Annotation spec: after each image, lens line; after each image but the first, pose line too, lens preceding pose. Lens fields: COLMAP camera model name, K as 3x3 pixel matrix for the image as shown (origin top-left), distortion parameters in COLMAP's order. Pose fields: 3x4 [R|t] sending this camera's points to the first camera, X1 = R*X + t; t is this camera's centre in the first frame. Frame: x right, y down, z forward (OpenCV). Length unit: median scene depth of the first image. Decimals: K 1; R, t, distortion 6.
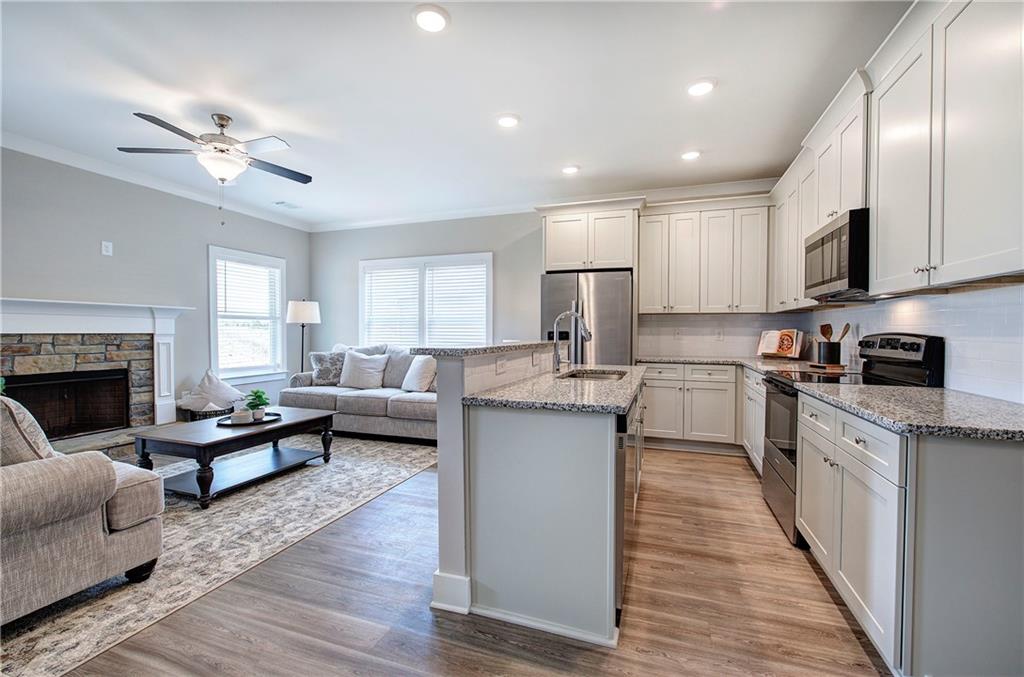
lens RADIAL K [[430.4, 0, 513.7], [0, 430.4, 337.7], [0, 0, 1]] dist [-0.007546, 0.001523]
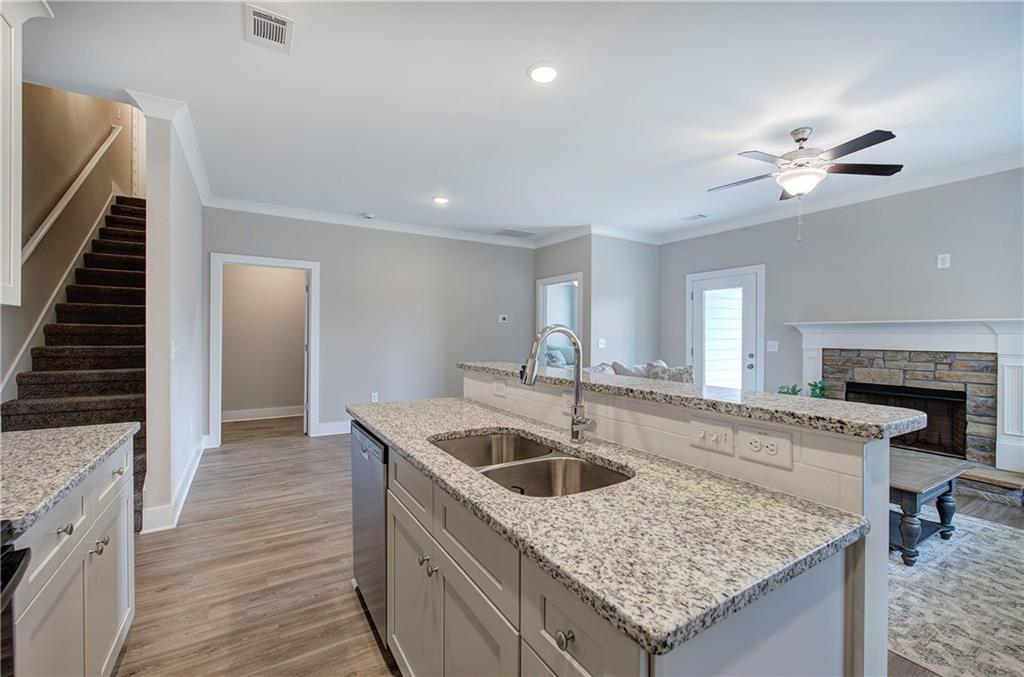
lens RADIAL K [[430.4, 0, 513.3], [0, 430.4, 337.5], [0, 0, 1]] dist [-0.007546, 0.001523]
pose [[-0.632429, -0.002386, -0.774615, 0.396992], [-0.019154, 0.999738, 0.012559, -0.035846], [0.774381, 0.022780, -0.632309, 0.914369]]
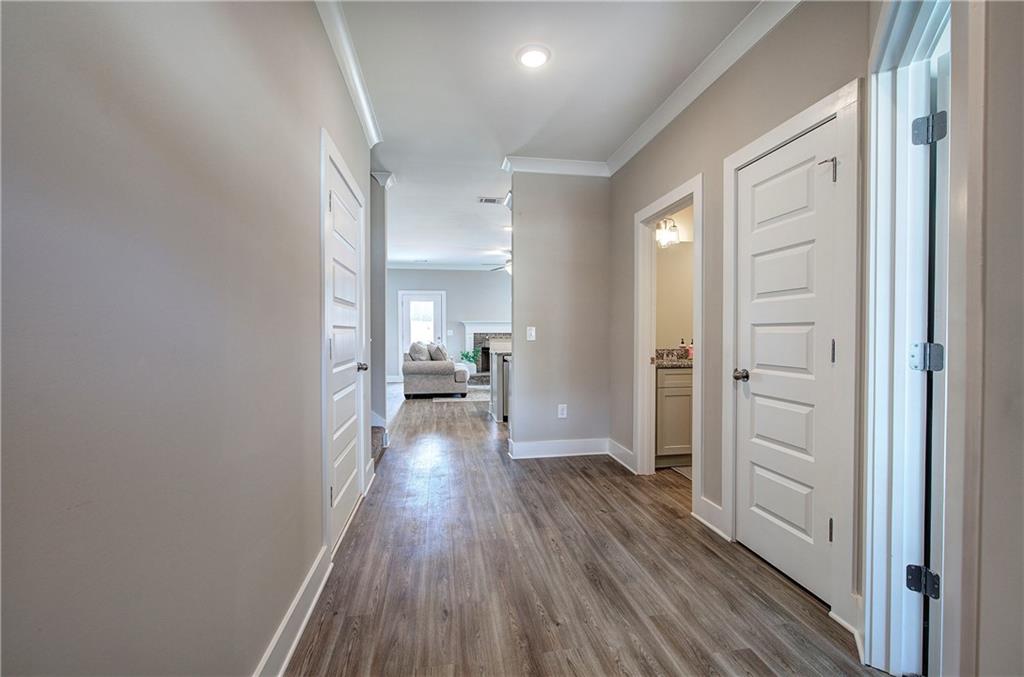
lens RADIAL K [[430.4, 0, 510.0], [0, 430.4, 338.0], [0, 0, 1]] dist [-0.007546, 0.001523]
pose [[0.474303, 0.007721, -0.880328, 1.354956], [-0.010557, 0.999940, 0.003082, 0.011541], [0.880298, 0.007831, 0.474356, -0.225369]]
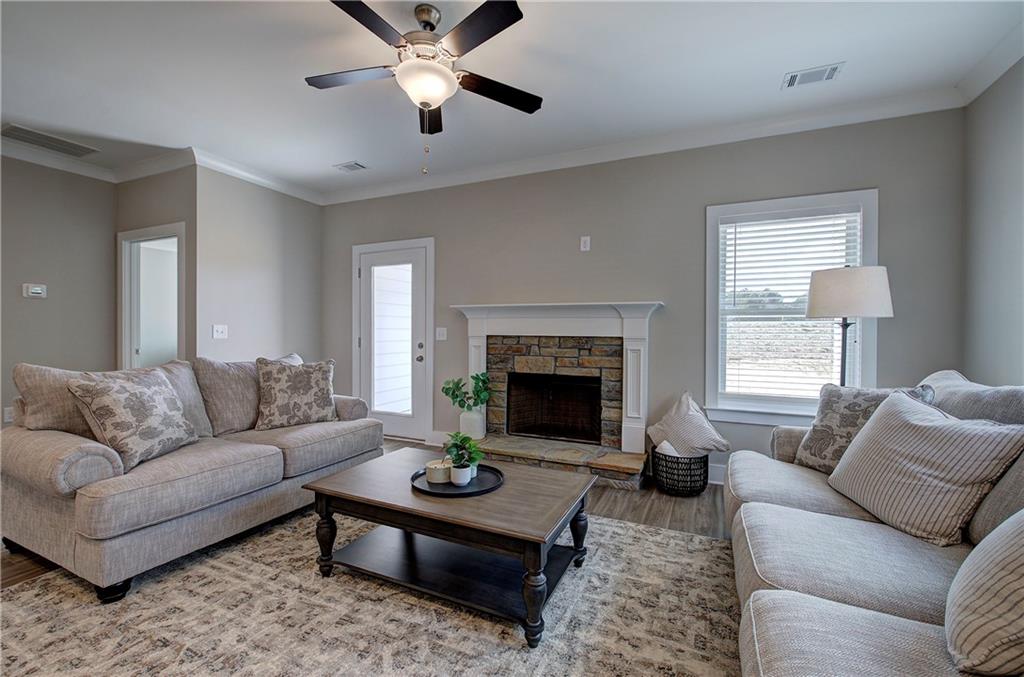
lens RADIAL K [[430.4, 0, 513.3], [0, 430.4, 337.9], [0, 0, 1]] dist [-0.007546, 0.001523]
pose [[-0.084009, 0.007902, -0.996434, -0.018204], [-0.023397, 0.999677, 0.009900, -0.013295], [0.996190, 0.024146, -0.083797, 0.980543]]
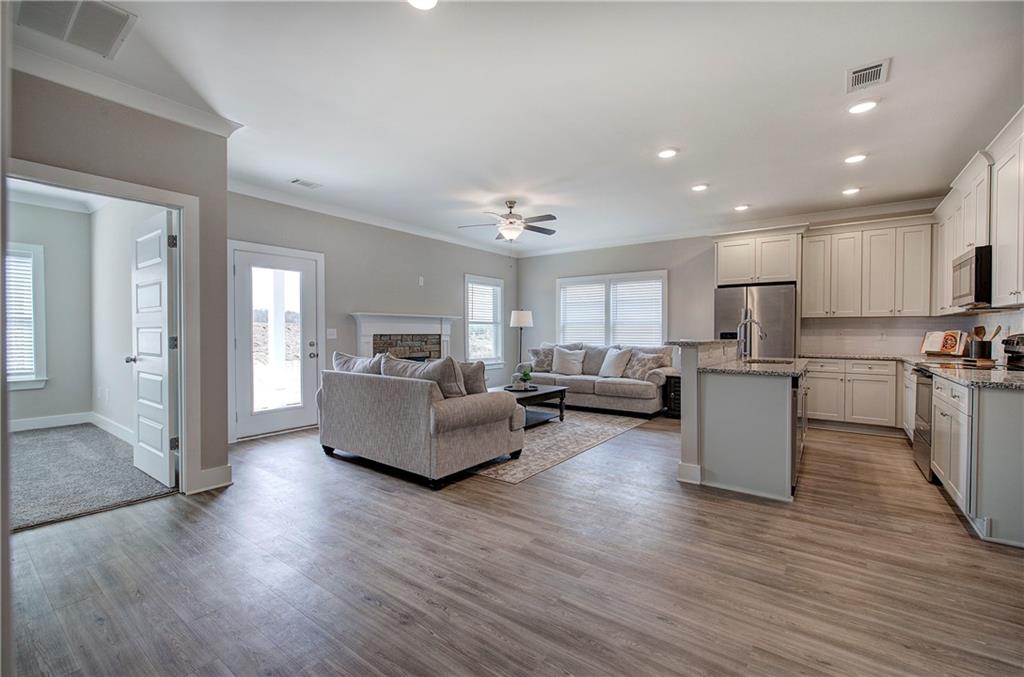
lens RADIAL K [[430.4, 0, 513.6], [0, 430.4, 337.7], [0, 0, 1]] dist [-0.007546, 0.001523]
pose [[0.955247, 0.002038, -0.295804, -0.149175], [-0.002984, 0.999992, -0.002747, 0.006526], [0.295796, 0.003506, 0.955245, -0.461859]]
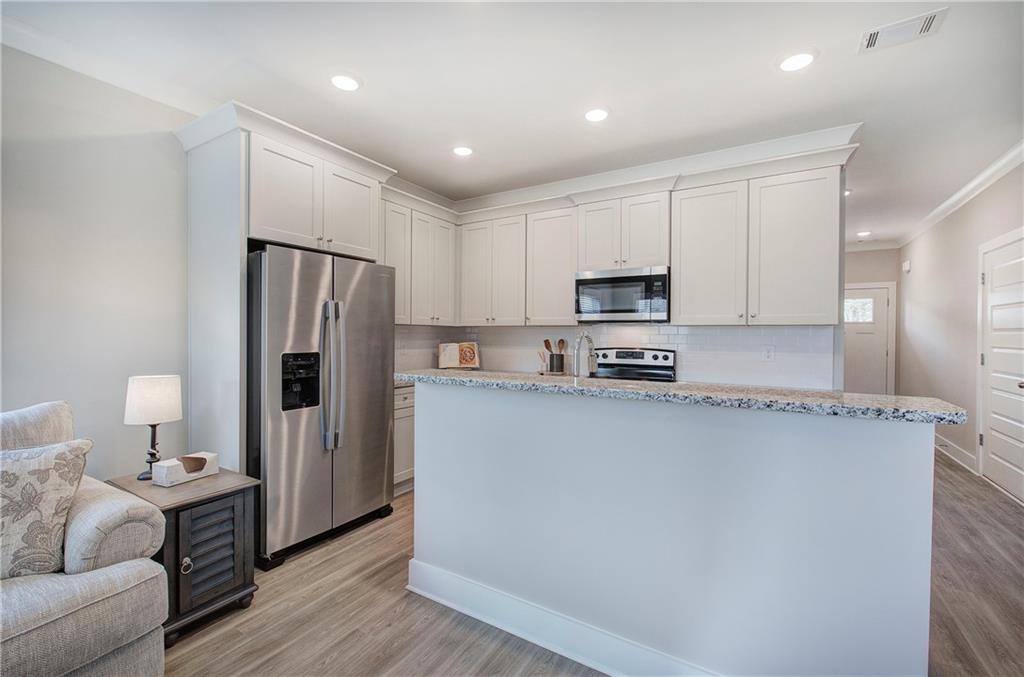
lens RADIAL K [[430.4, 0, 513.8], [0, 430.4, 336.9], [0, 0, 1]] dist [-0.007546, 0.001523]
pose [[0.211336, -0.010001, 0.977362, -0.430727], [0.011015, 0.999909, 0.007850, -0.042090], [-0.977351, 0.009107, 0.211427, 0.688068]]
